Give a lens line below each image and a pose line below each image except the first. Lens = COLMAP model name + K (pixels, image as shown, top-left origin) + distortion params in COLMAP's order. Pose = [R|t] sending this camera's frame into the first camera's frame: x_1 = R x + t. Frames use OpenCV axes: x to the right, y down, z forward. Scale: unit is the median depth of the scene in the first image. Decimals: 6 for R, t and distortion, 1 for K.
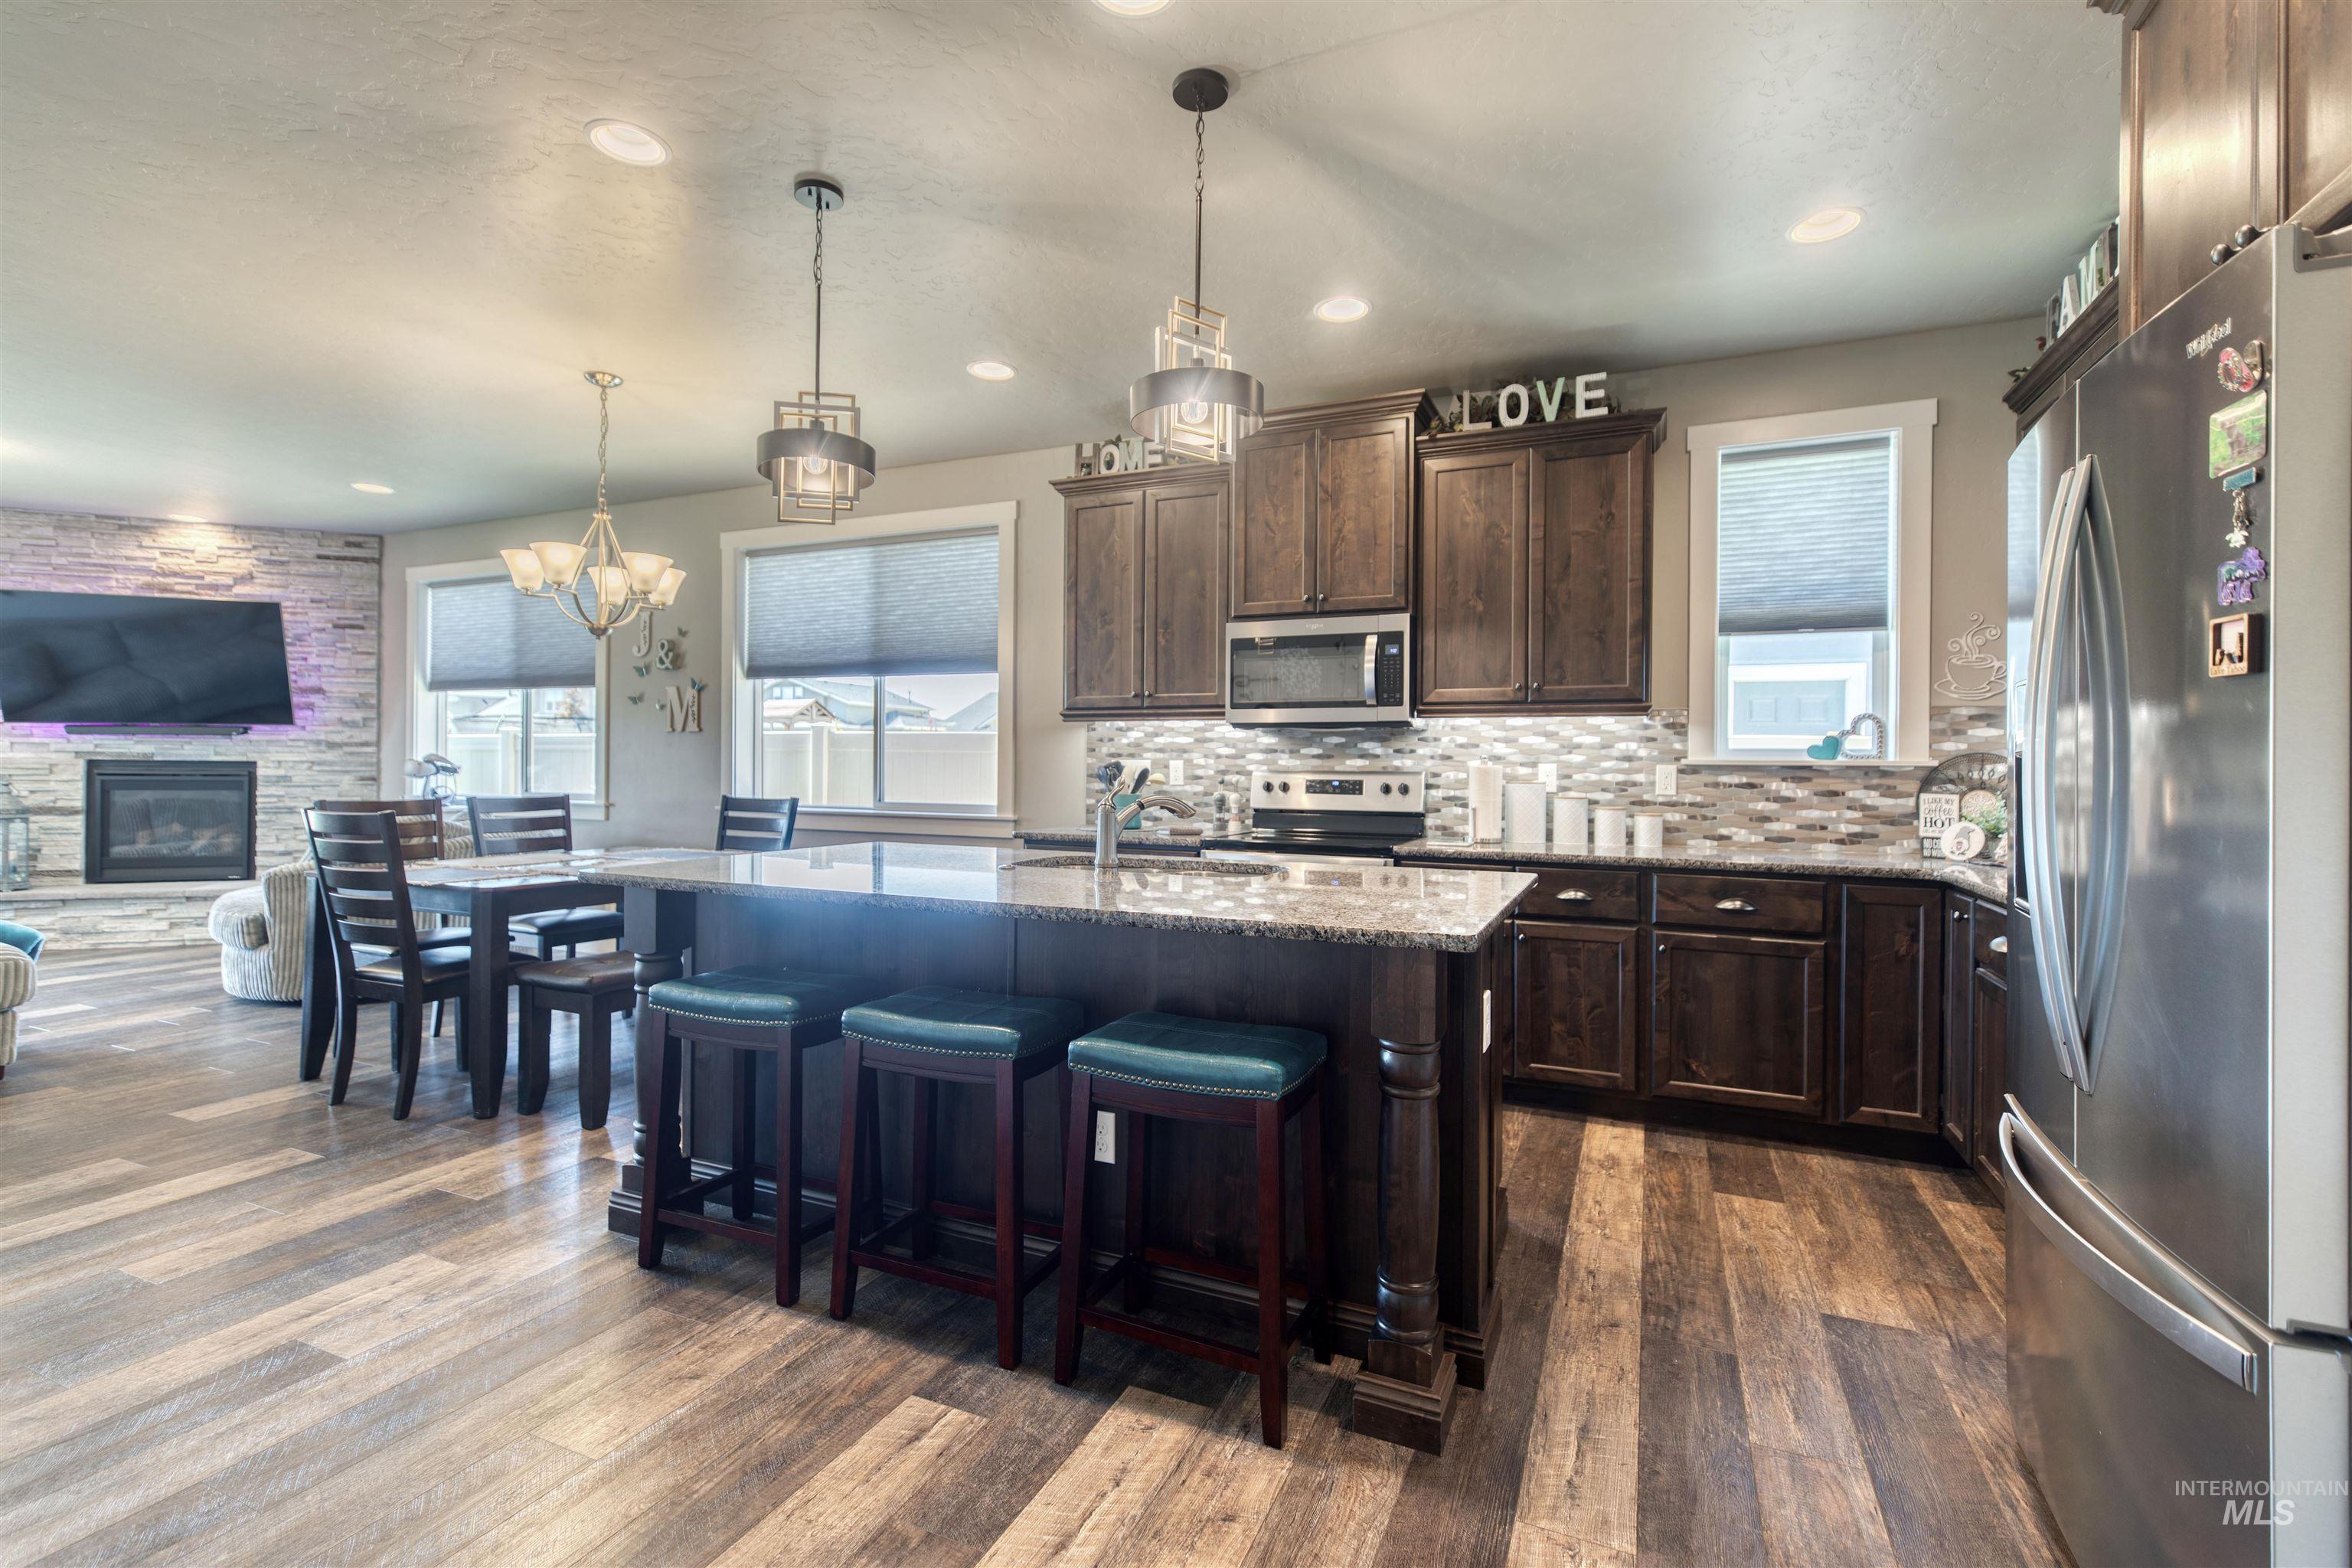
lens RADIAL K [[1054.4, 0, 1176.9], [0, 1054.4, 769.8], [0, 0, 1]] dist [0.003789, 0.000002]
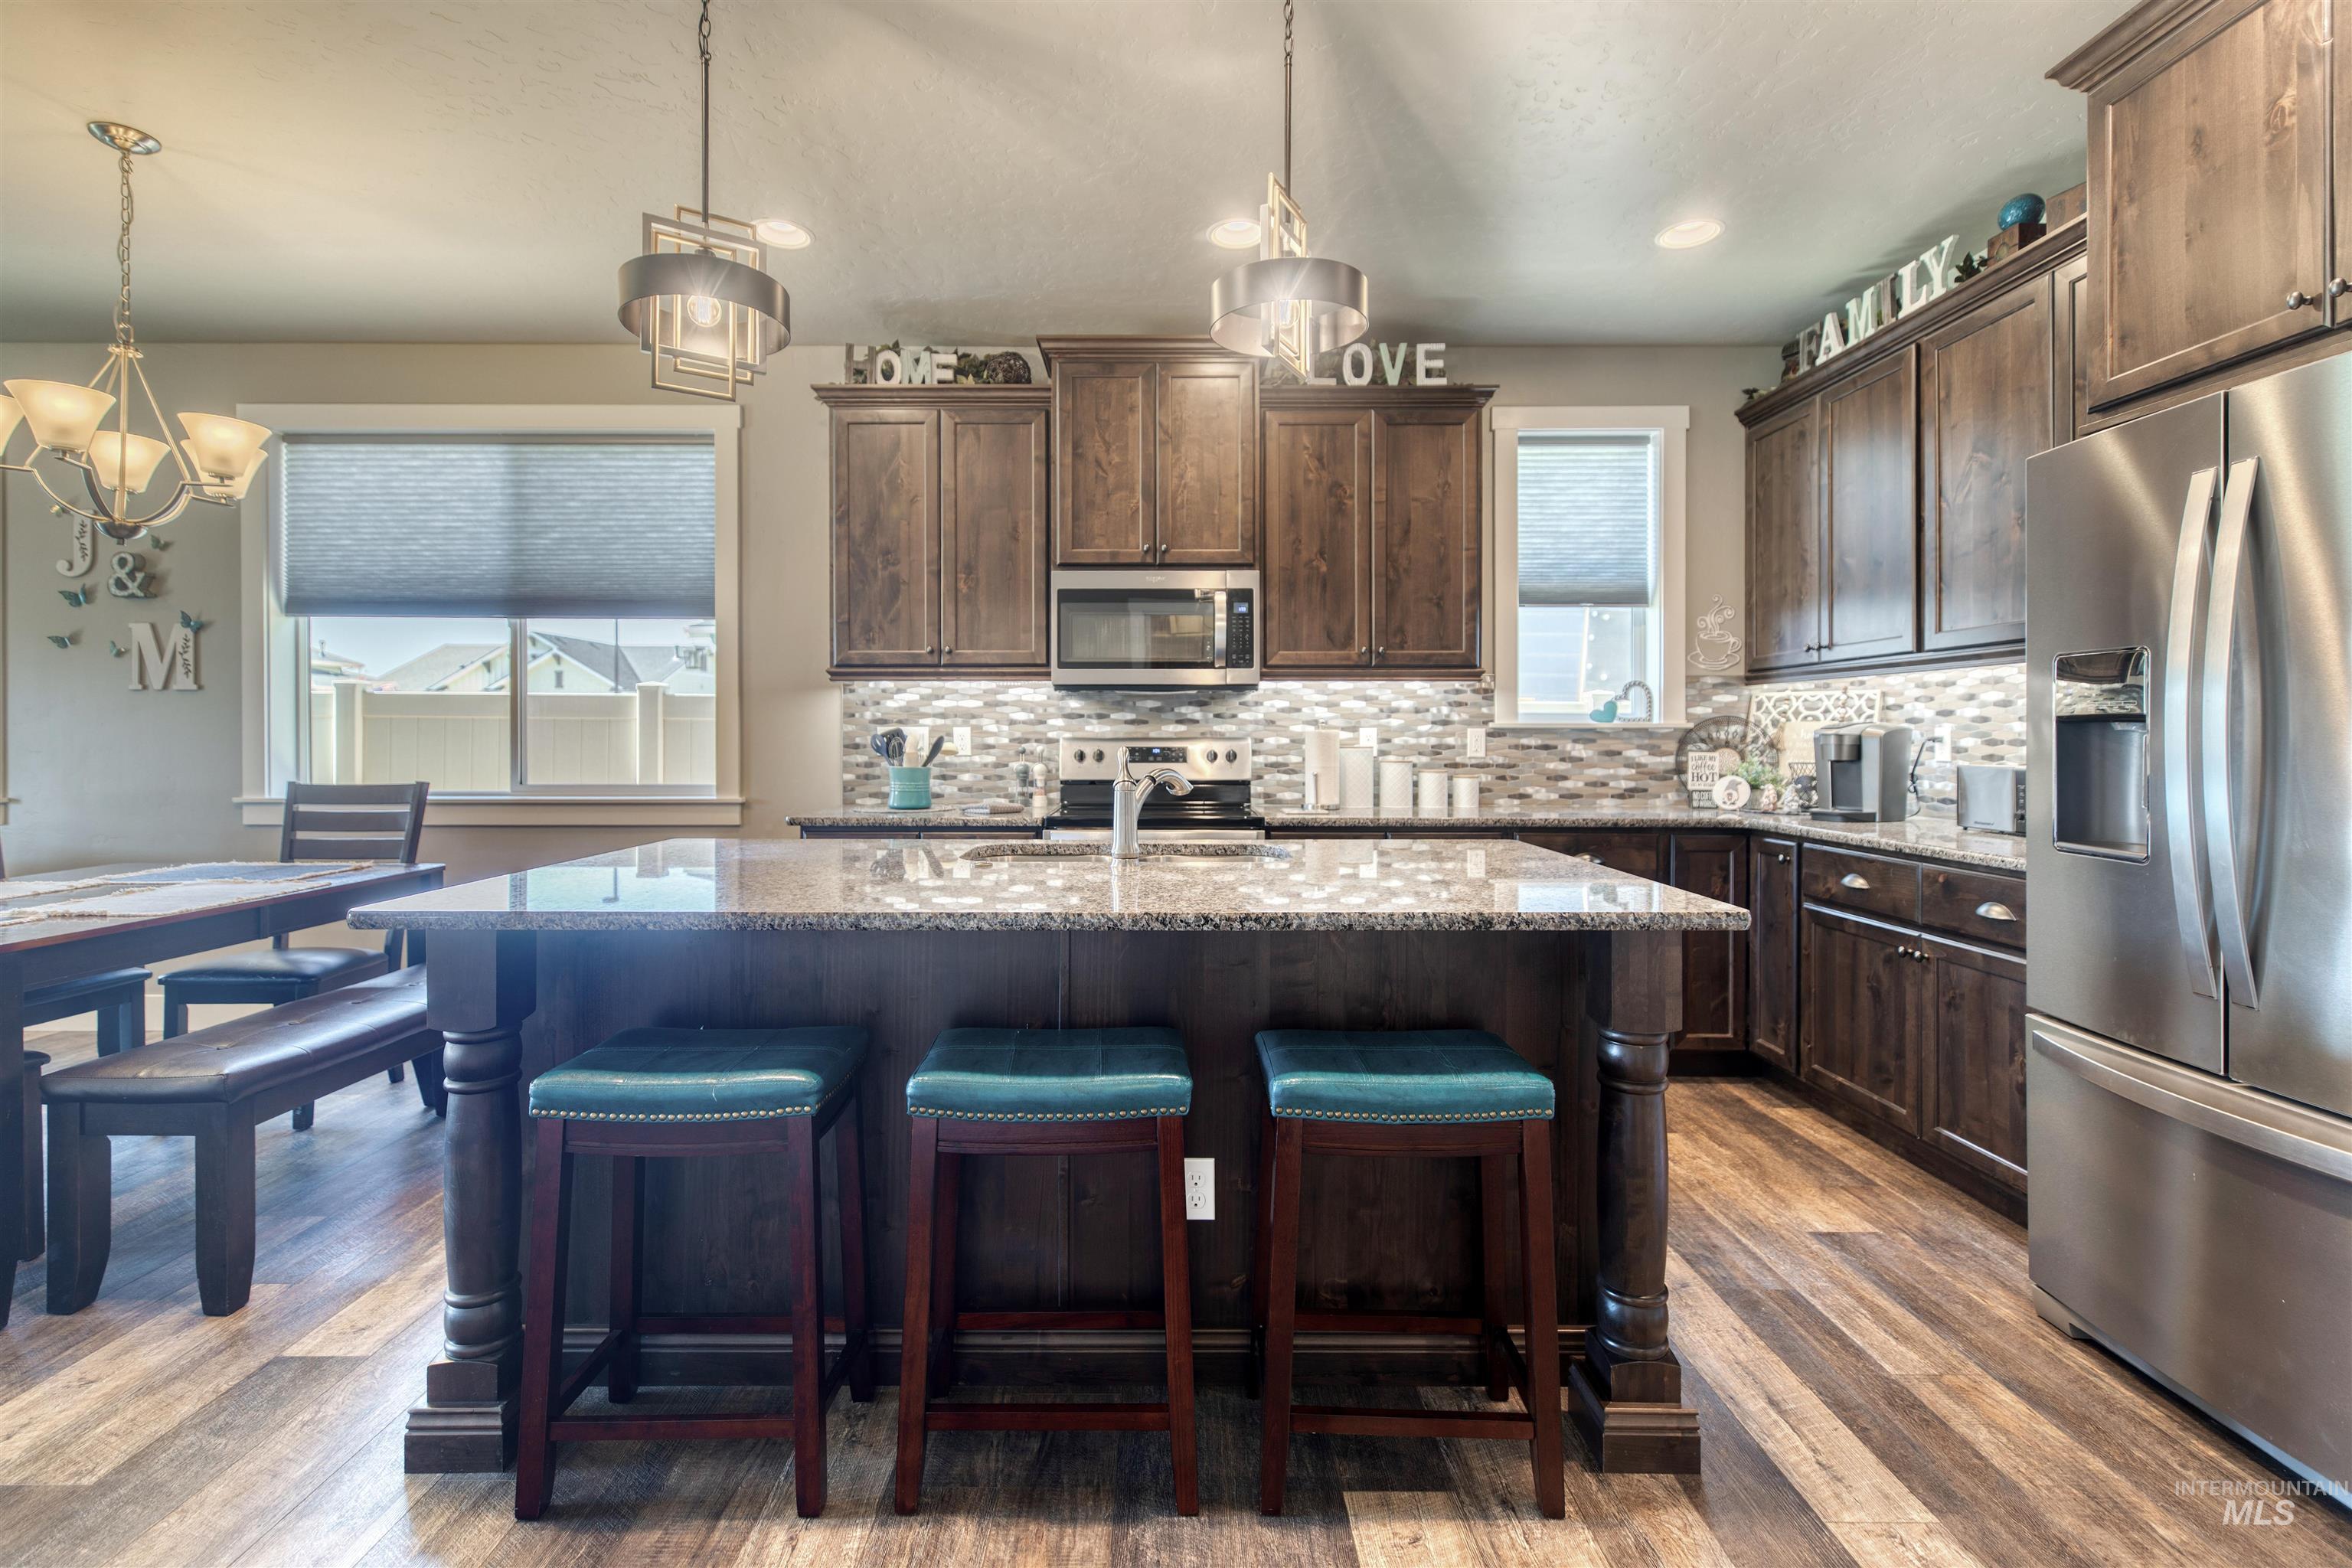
lens RADIAL K [[1084.2, 0, 1161.9], [0, 1084.2, 738.5], [0, 0, 1]] dist [0.004508, -0.000302]
pose [[0.912387, -0.010700, 0.409188, -0.263782], [0.009606, 0.999943, 0.004729, -0.002681], [-0.409215, -0.000384, 0.912438, 0.149550]]
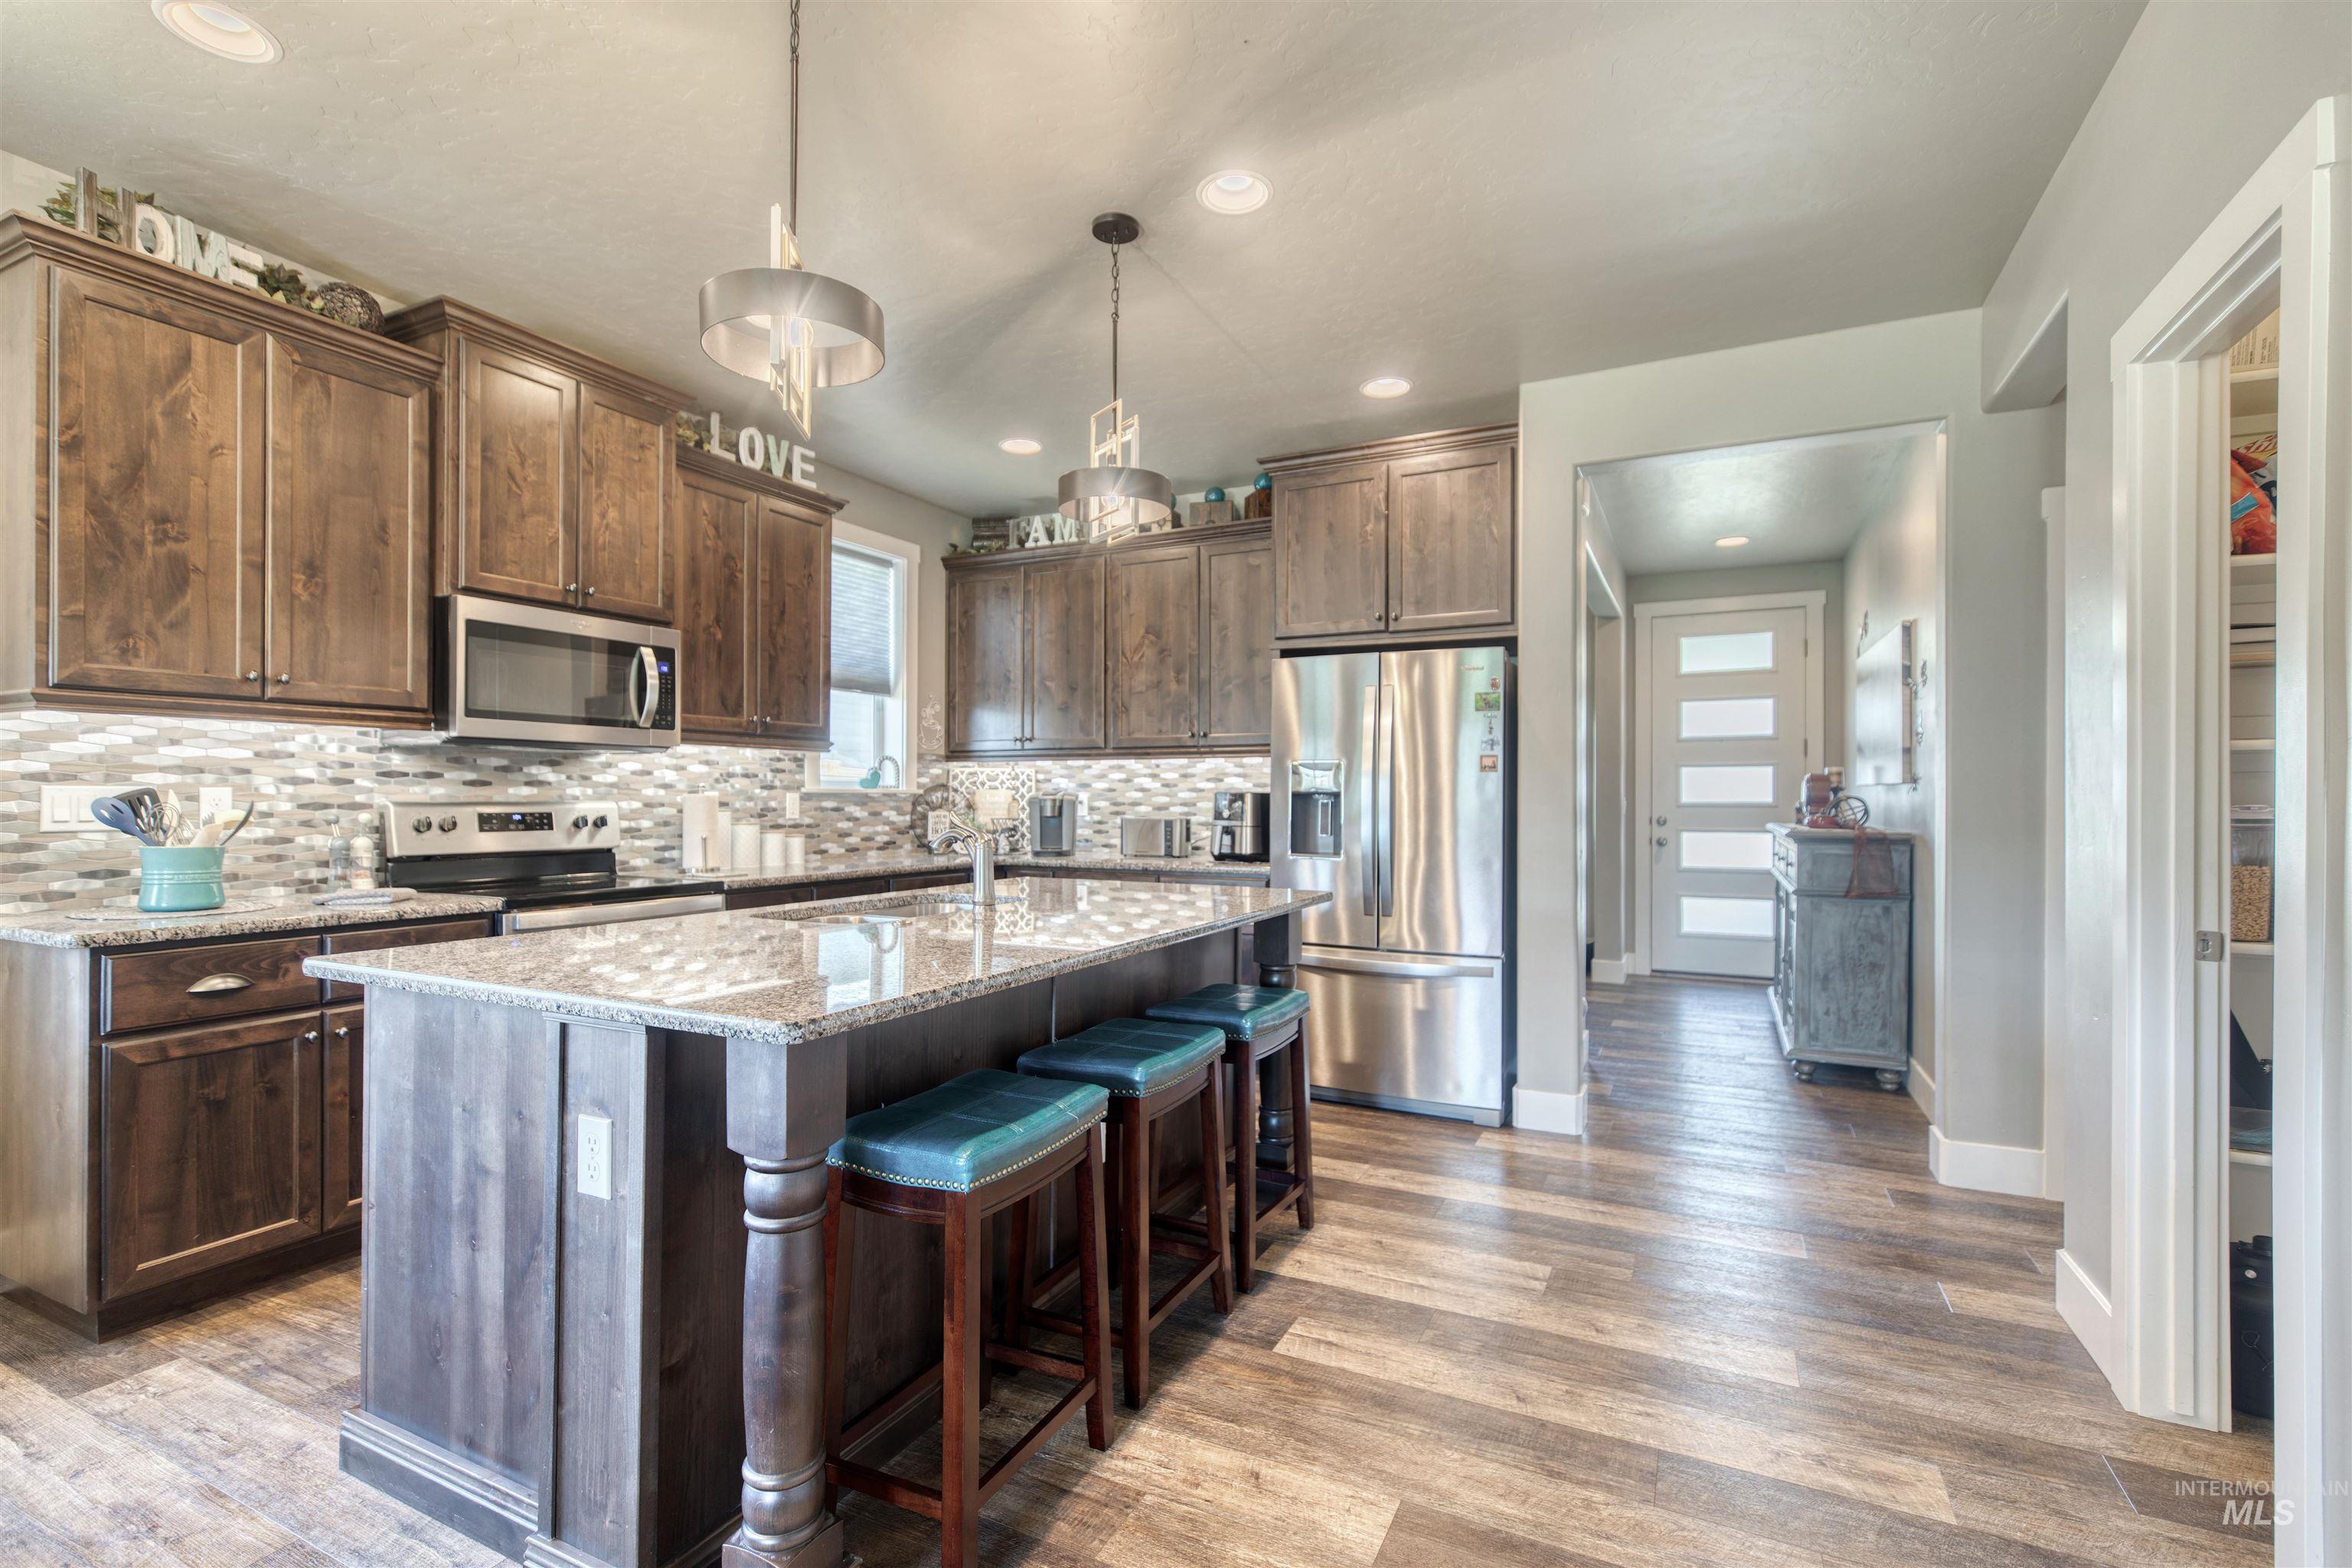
lens RADIAL K [[1070.2, 0, 1179.8], [0, 1070.2, 798.1], [0, 0, 1]] dist [0.004386, -0.000080]
pose [[0.036002, -0.009496, 0.999307, -0.717505], [-0.000471, 0.999955, 0.009519, -0.010608], [-0.999352, -0.000813, 0.035996, 0.536532]]
